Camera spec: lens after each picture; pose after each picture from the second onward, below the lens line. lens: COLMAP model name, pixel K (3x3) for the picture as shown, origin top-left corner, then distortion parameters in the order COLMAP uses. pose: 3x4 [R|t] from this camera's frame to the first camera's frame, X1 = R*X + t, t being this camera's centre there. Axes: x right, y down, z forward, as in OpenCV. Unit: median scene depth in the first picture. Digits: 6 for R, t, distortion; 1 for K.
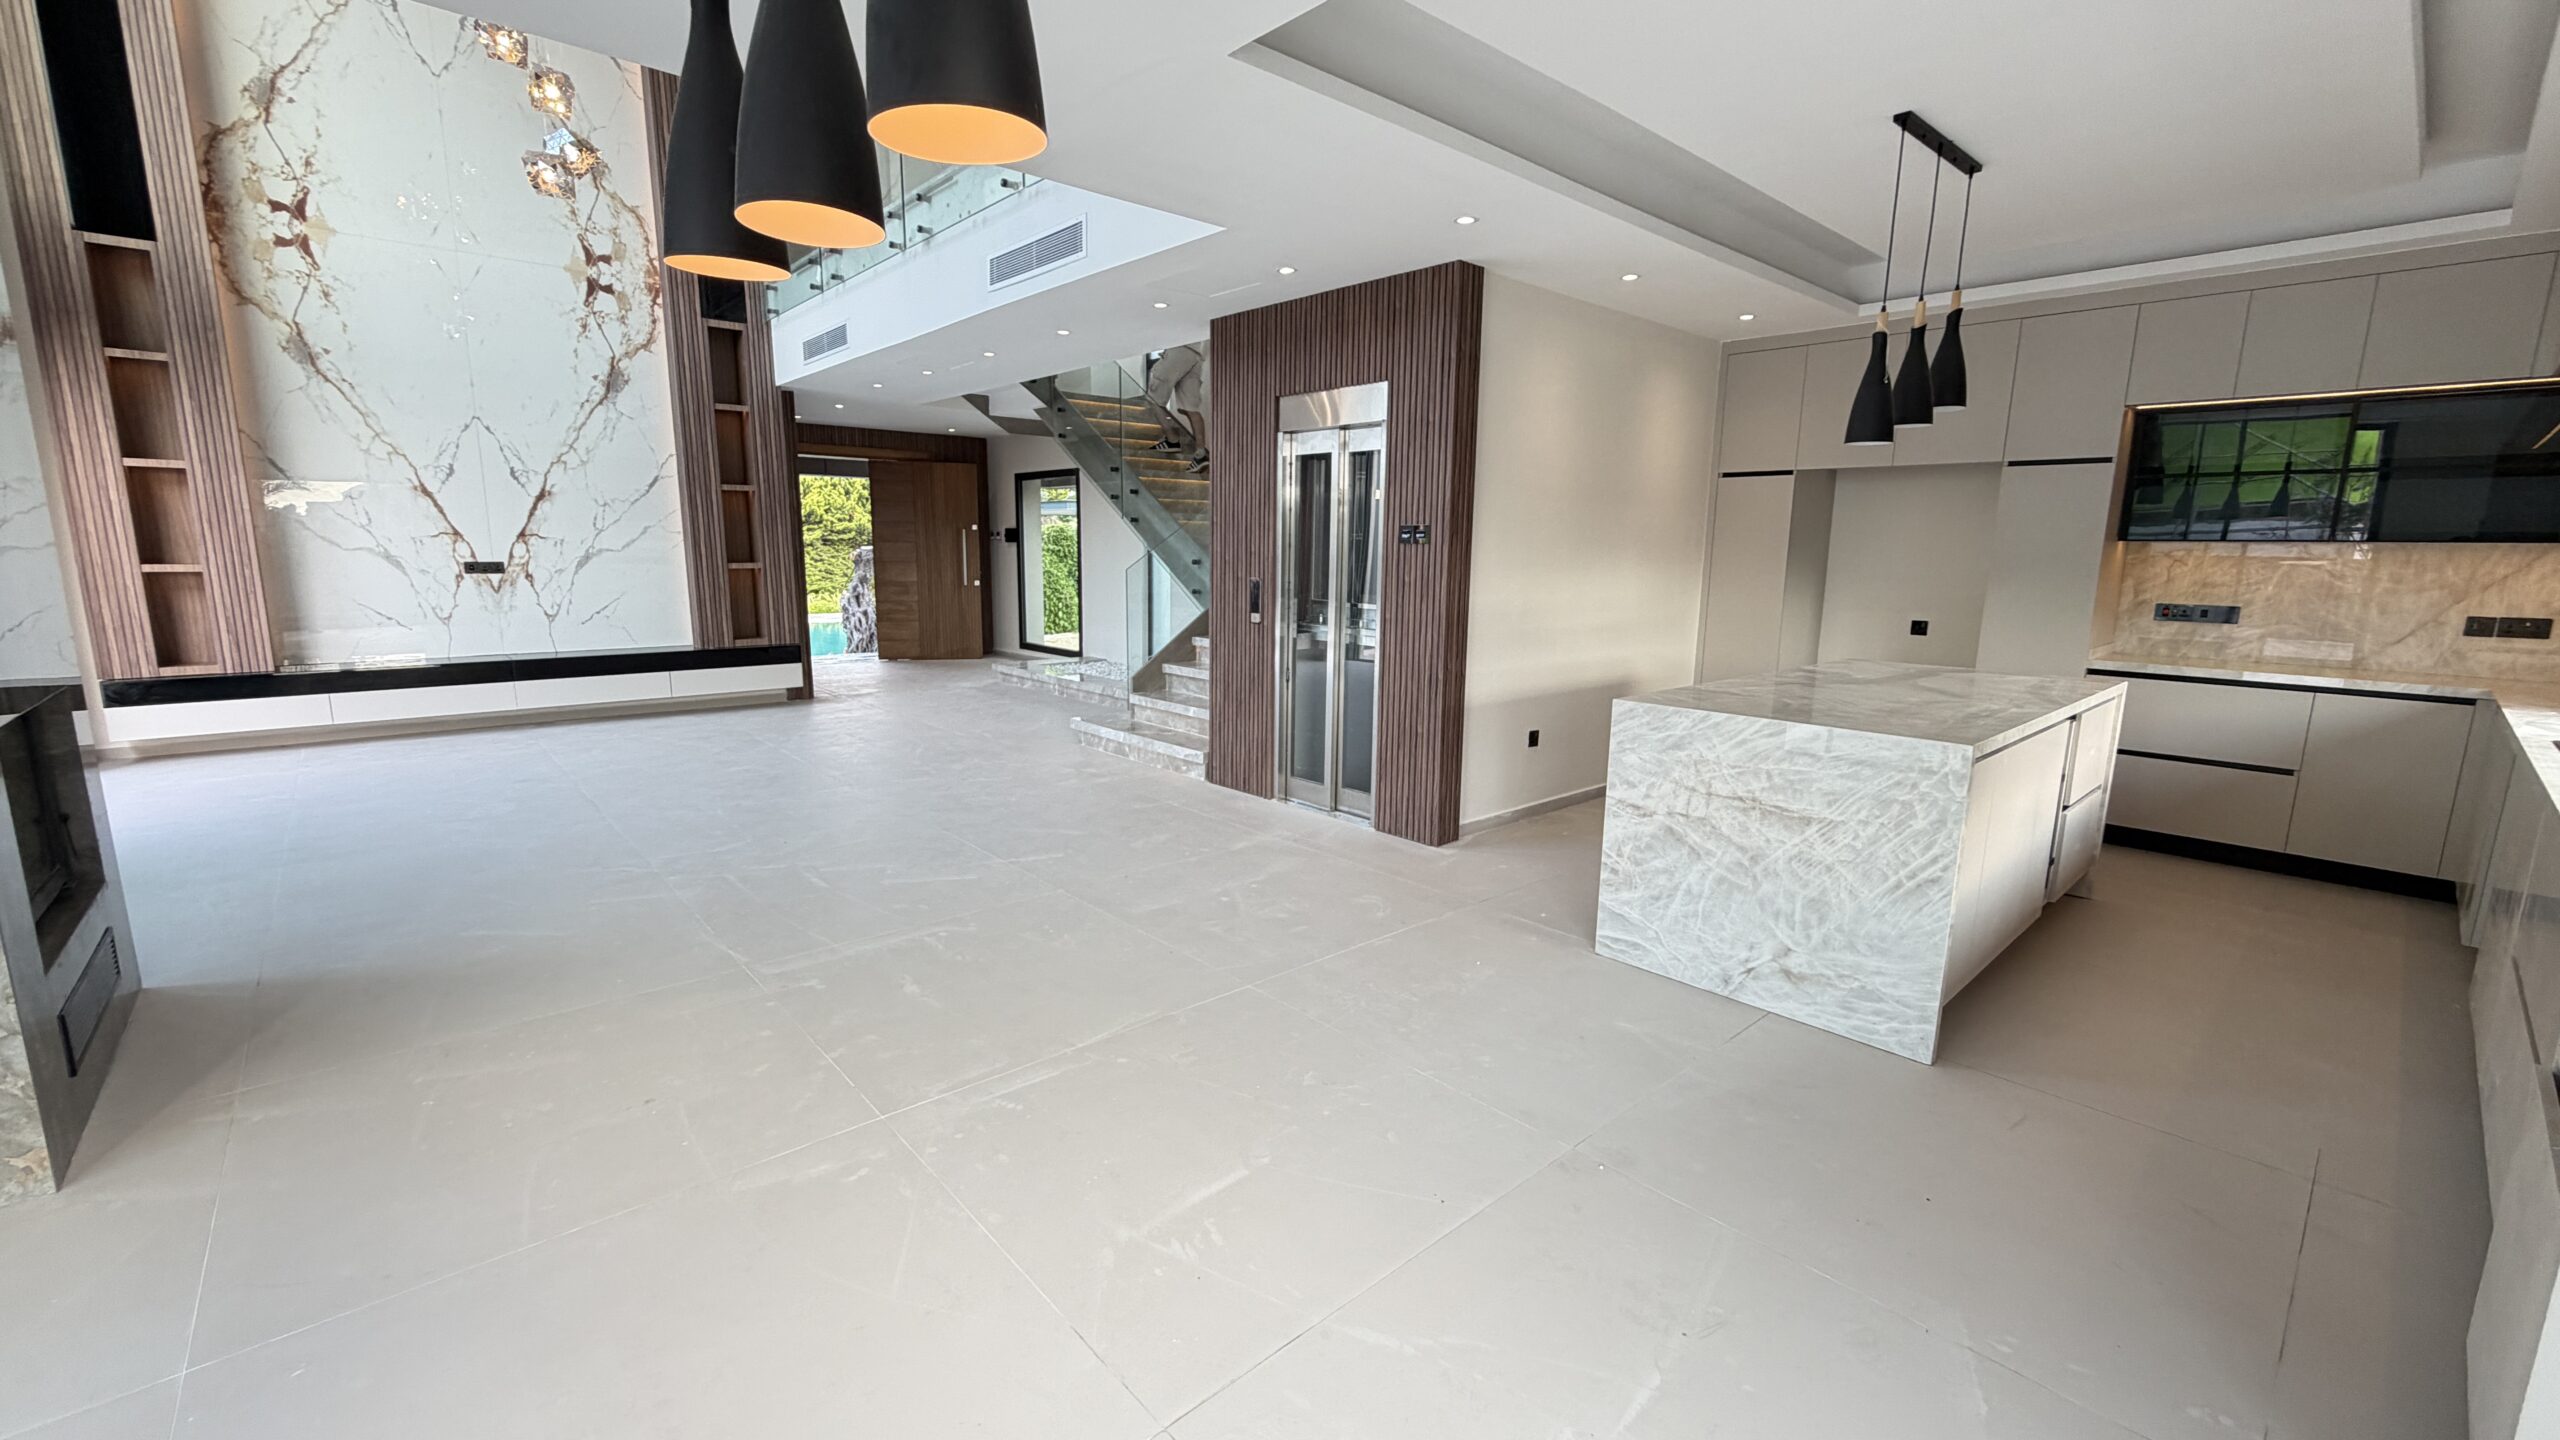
lens RADIAL K [[1021.5, 0, 1273.5], [0, 1021.5, 723.2], [0, 0, 1]] dist [0.002122, -0.000986]
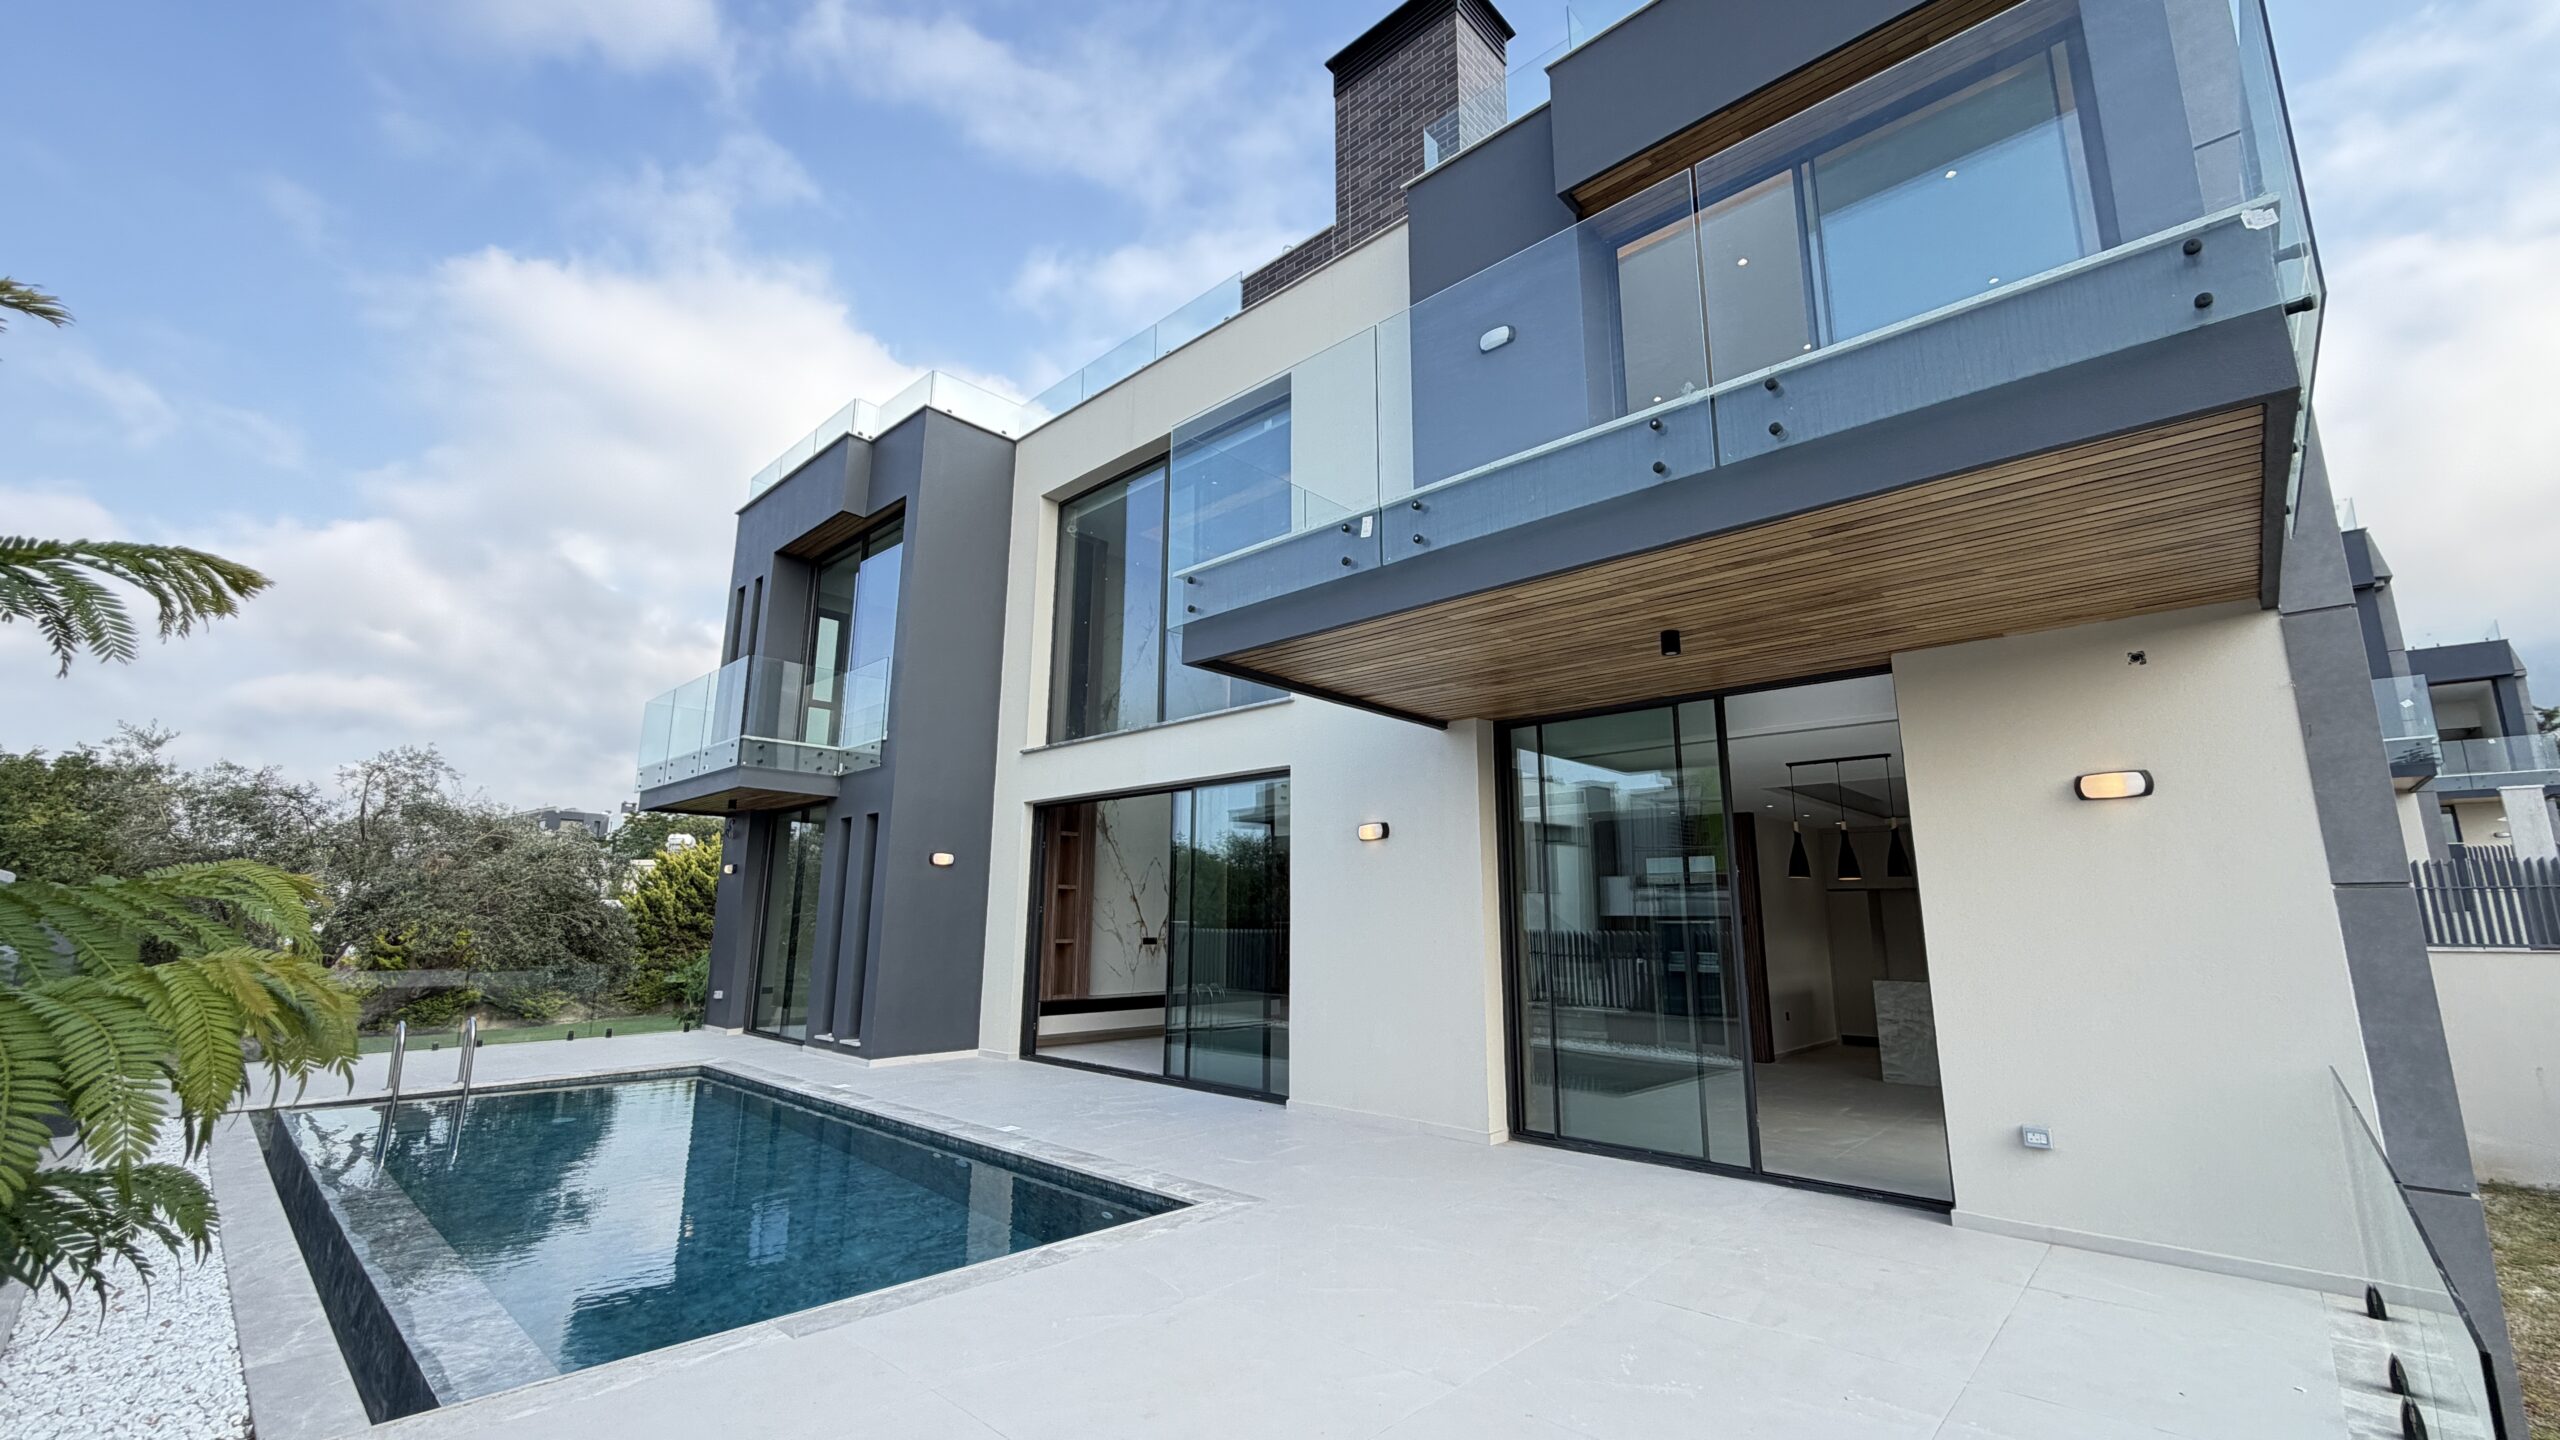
lens RADIAL K [[1021.5, 0, 1276.1], [0, 1021.5, 716.5], [0, 0, 1]] dist [0.002122, -0.000986]
pose [[0.996189, 0.014820, 0.085956, -0.693048], [0.017642, 0.930859, -0.364952, 0.130822], [-0.085422, 0.365078, 0.927050, -0.774196]]
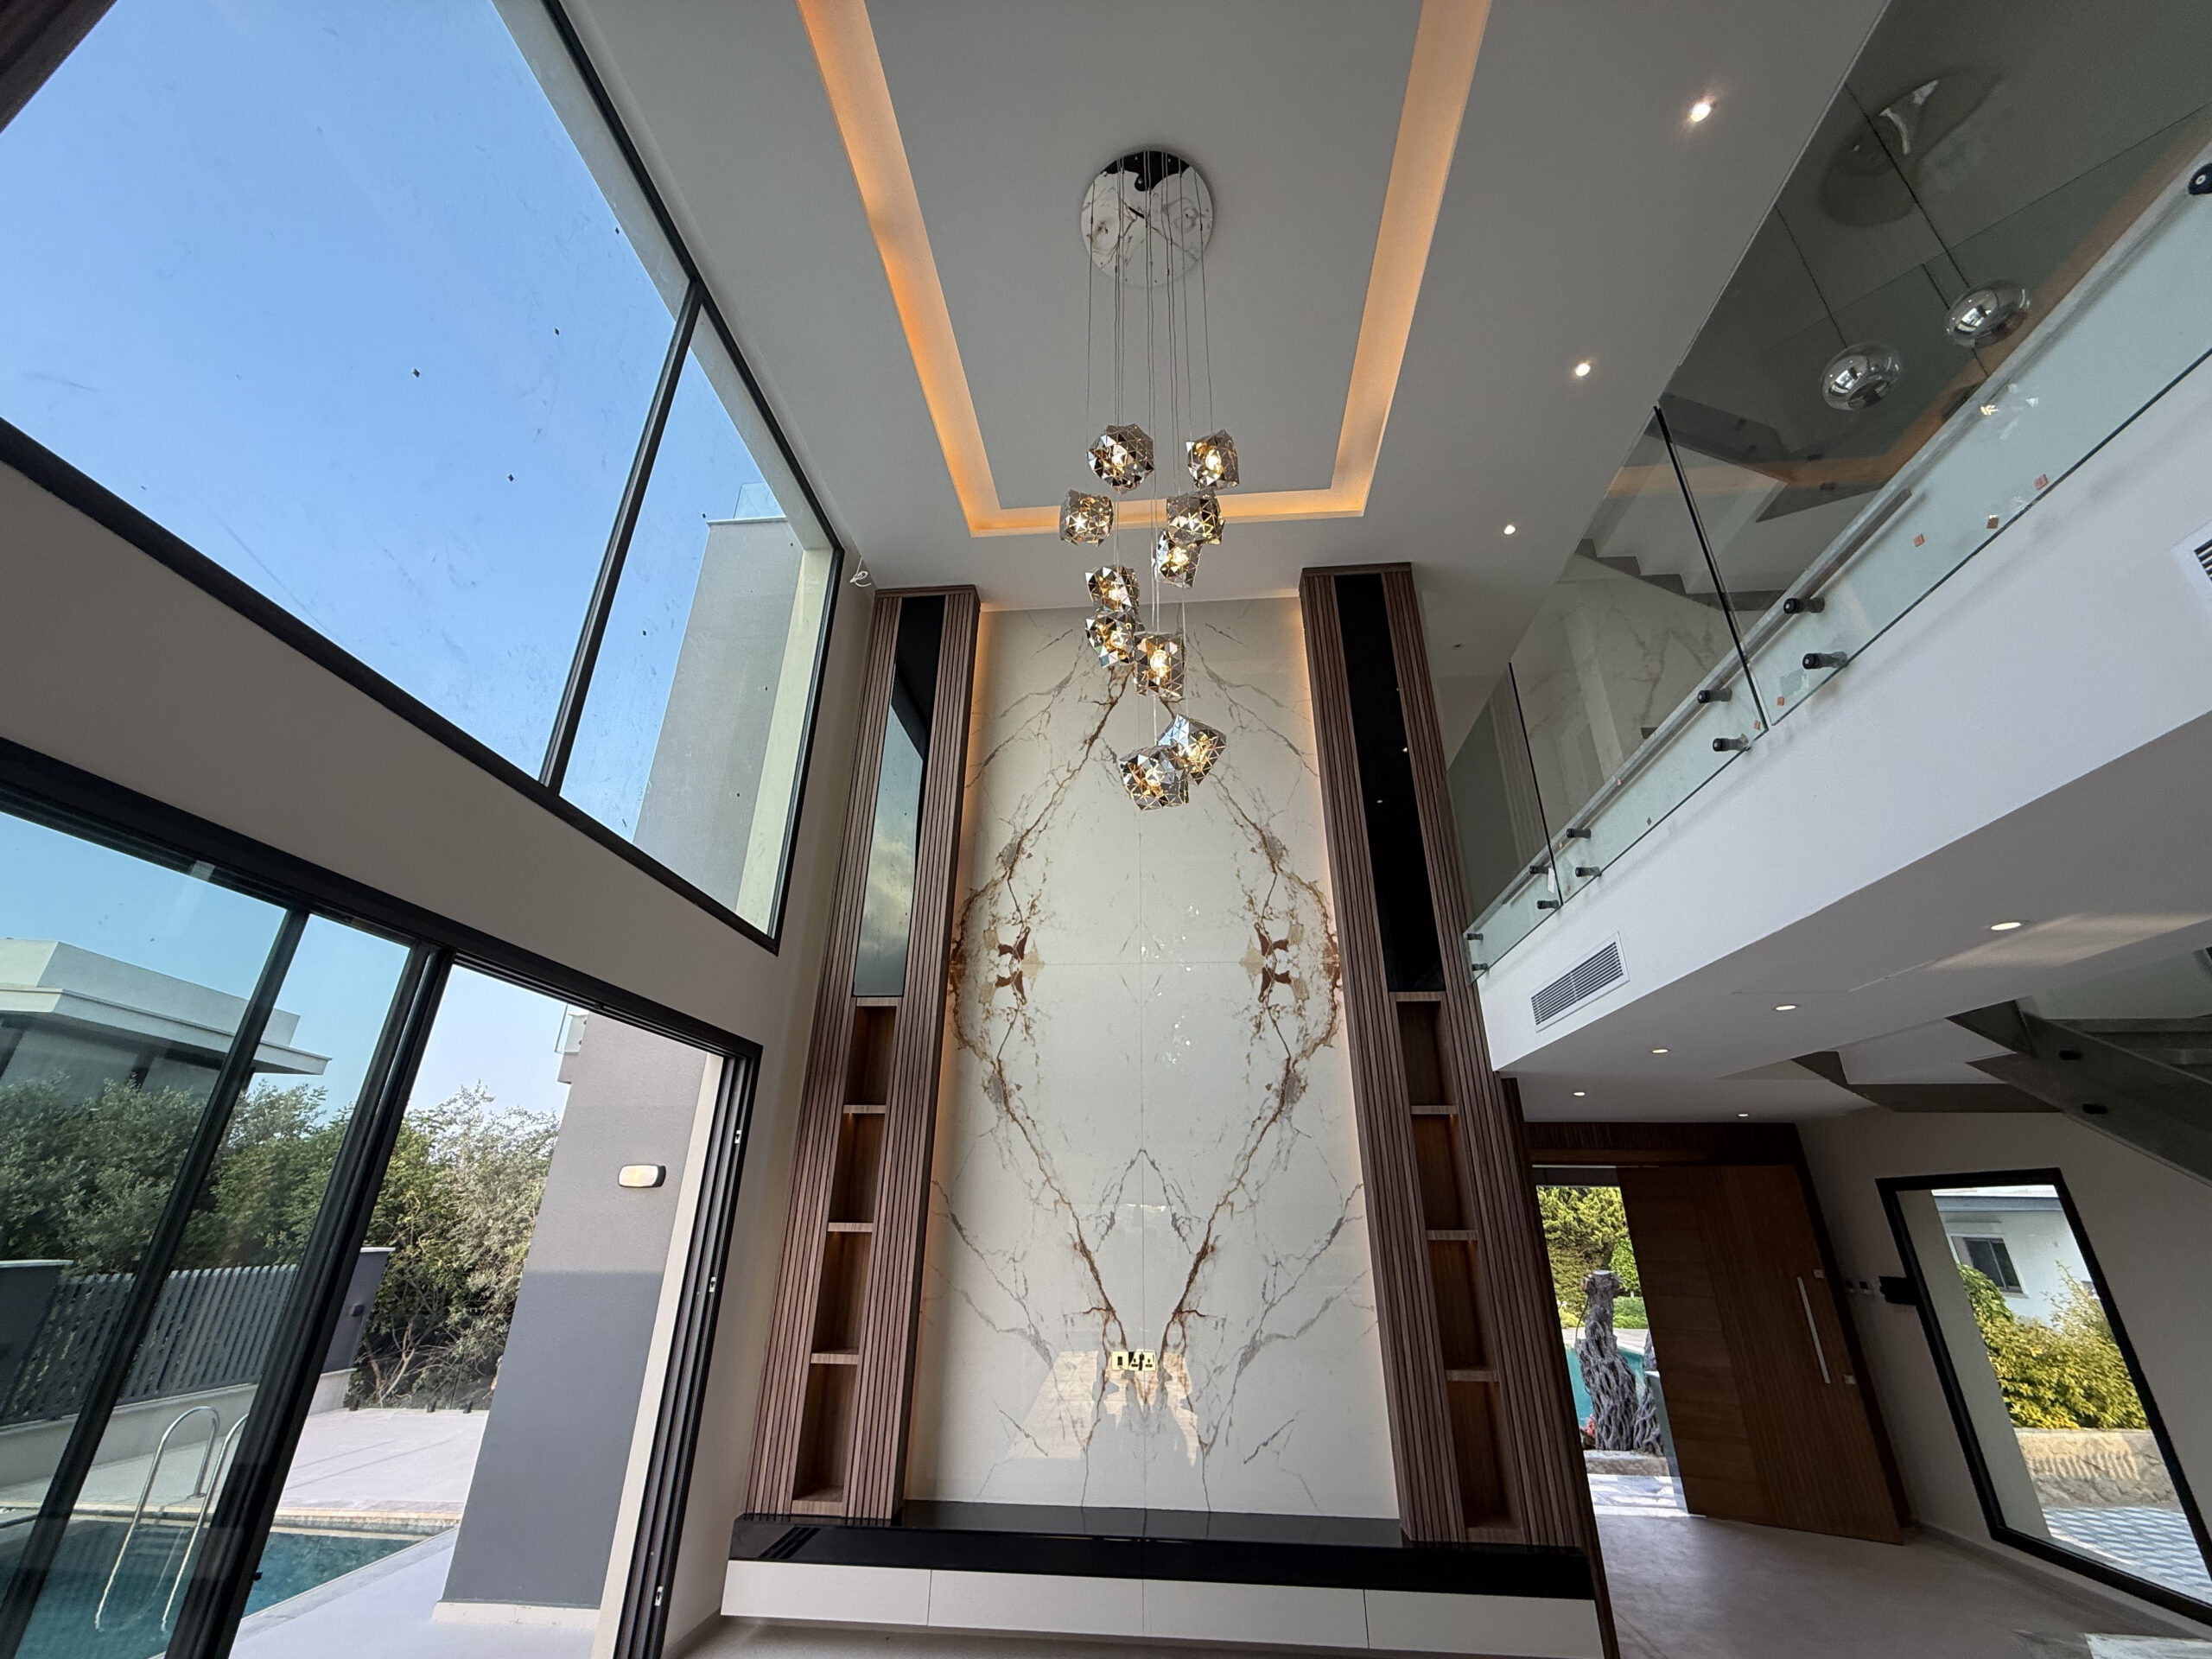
lens RADIAL K [[876.9, 0, 1099.2], [0, 876.9, 827.4], [0, 0, 1]] dist [0.000767, 0.000382]
pose [[0.683204, -0.302388, -0.664676, -0.247808], [-0.129027, 0.845920, -0.517467, -0.143159], [0.718738, 0.439297, 0.538920, 0.461849]]
